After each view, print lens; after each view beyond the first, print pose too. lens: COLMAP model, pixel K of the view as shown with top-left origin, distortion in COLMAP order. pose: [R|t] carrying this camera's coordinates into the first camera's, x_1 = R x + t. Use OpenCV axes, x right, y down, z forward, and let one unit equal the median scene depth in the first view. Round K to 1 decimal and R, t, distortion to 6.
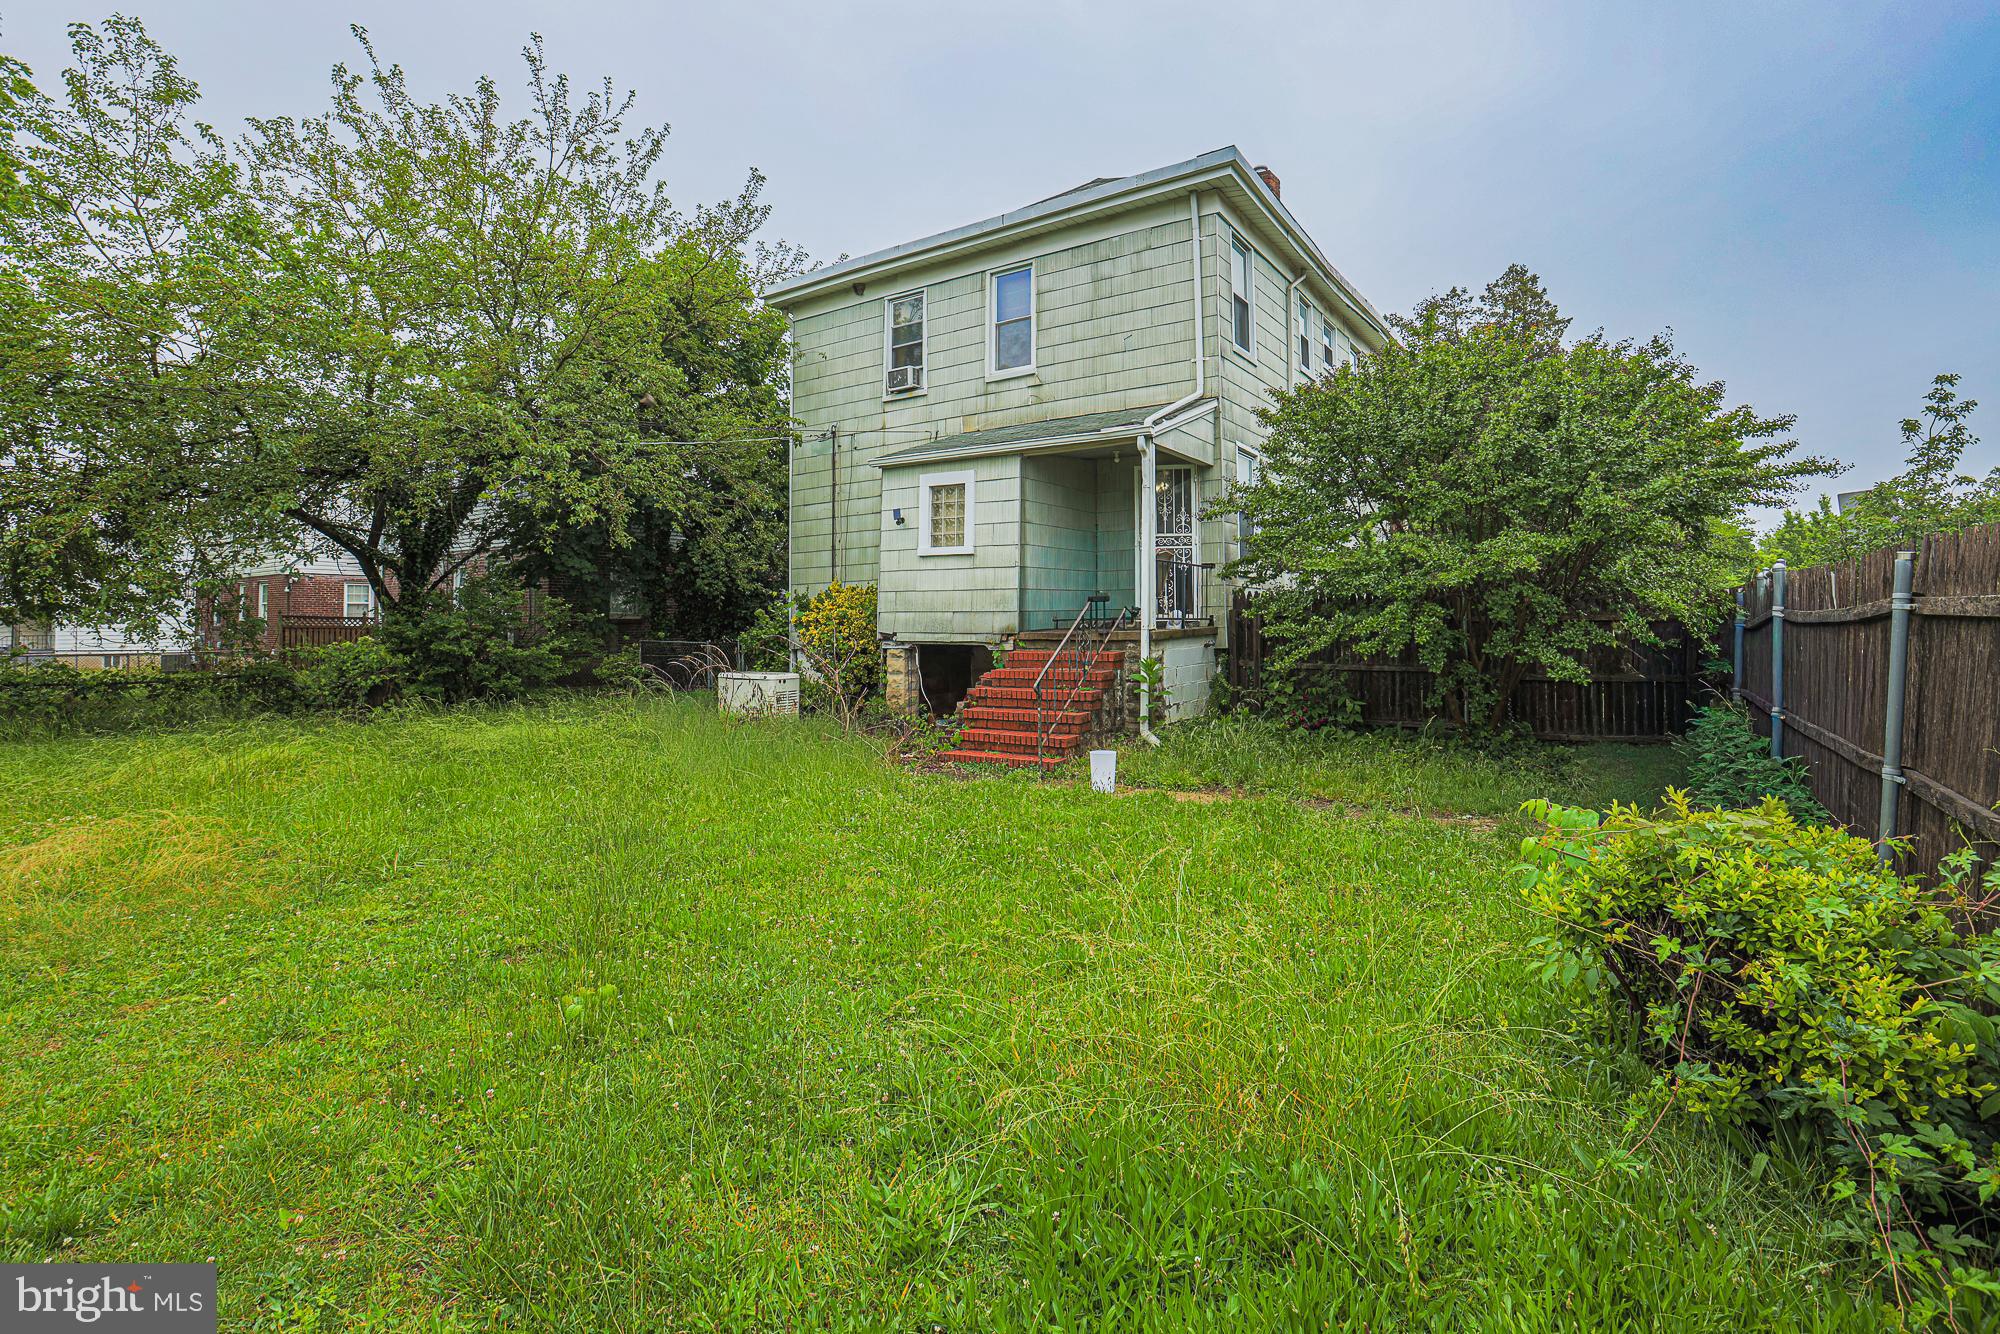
lens RADIAL K [[929.4, 0, 1025.1], [0, 929.4, 582.2], [0, 0, 1]] dist [-0.043483, 0.011627]
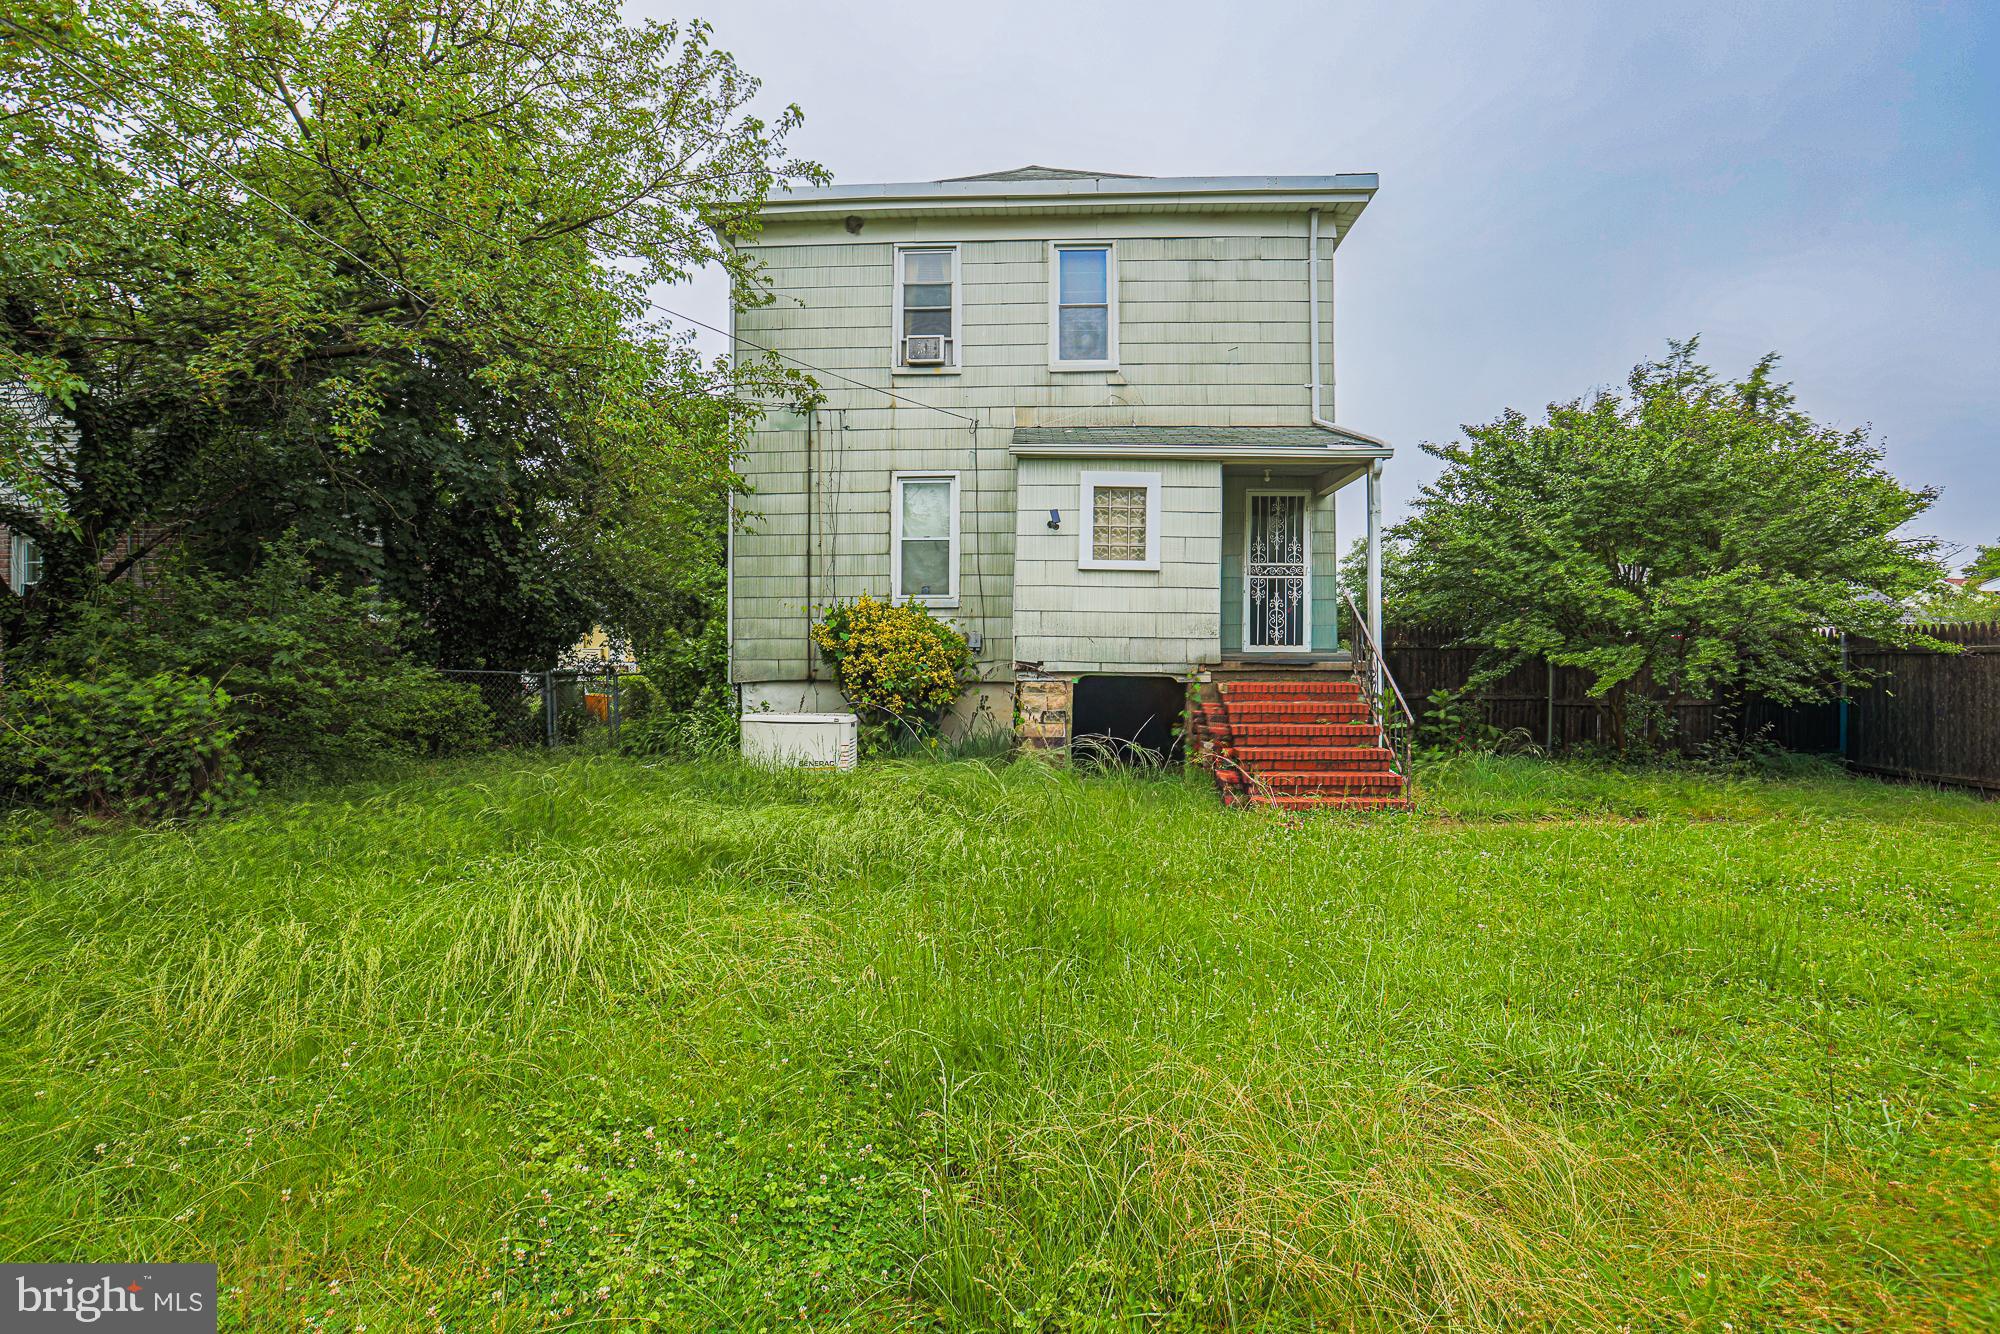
lens RADIAL K [[929.4, 0, 986.1], [0, 929.4, 657.0], [0, 0, 1]] dist [-0.043483, 0.011627]
pose [[0.866701, 0.014080, 0.498630, -0.572683], [-0.034117, 0.998934, 0.031094, 0.025890], [-0.497661, -0.043961, 0.866257, 0.308116]]
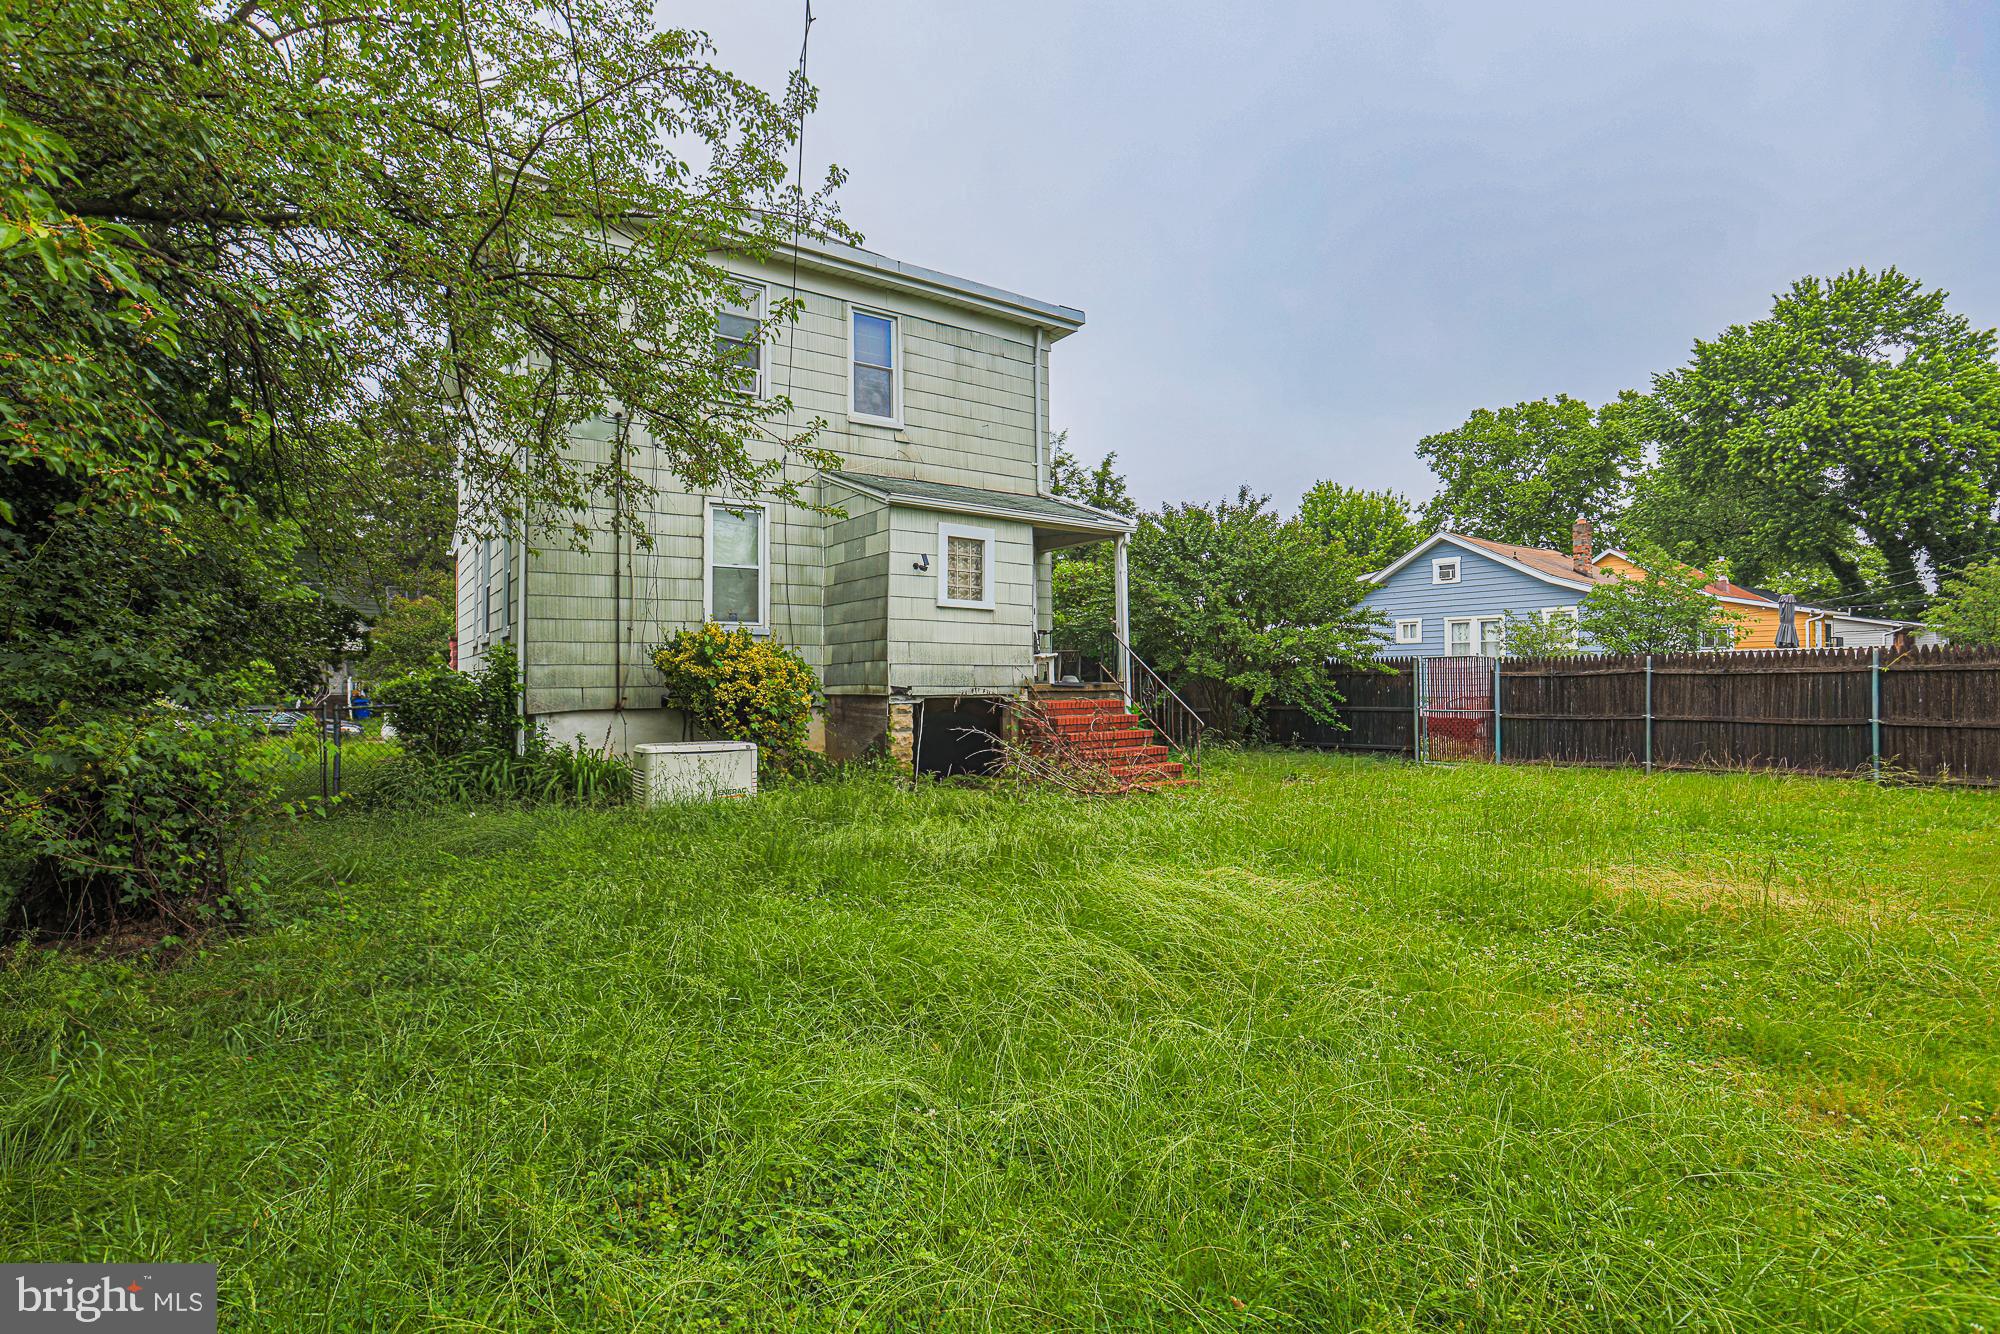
lens RADIAL K [[929.4, 0, 996.5], [0, 929.4, 655.7], [0, 0, 1]] dist [-0.043483, 0.011627]
pose [[0.383757, 0.030658, 0.922925, -0.935686], [-0.038431, 0.999113, -0.017209, 0.035572], [-0.922634, -0.028865, 0.384595, 0.550081]]
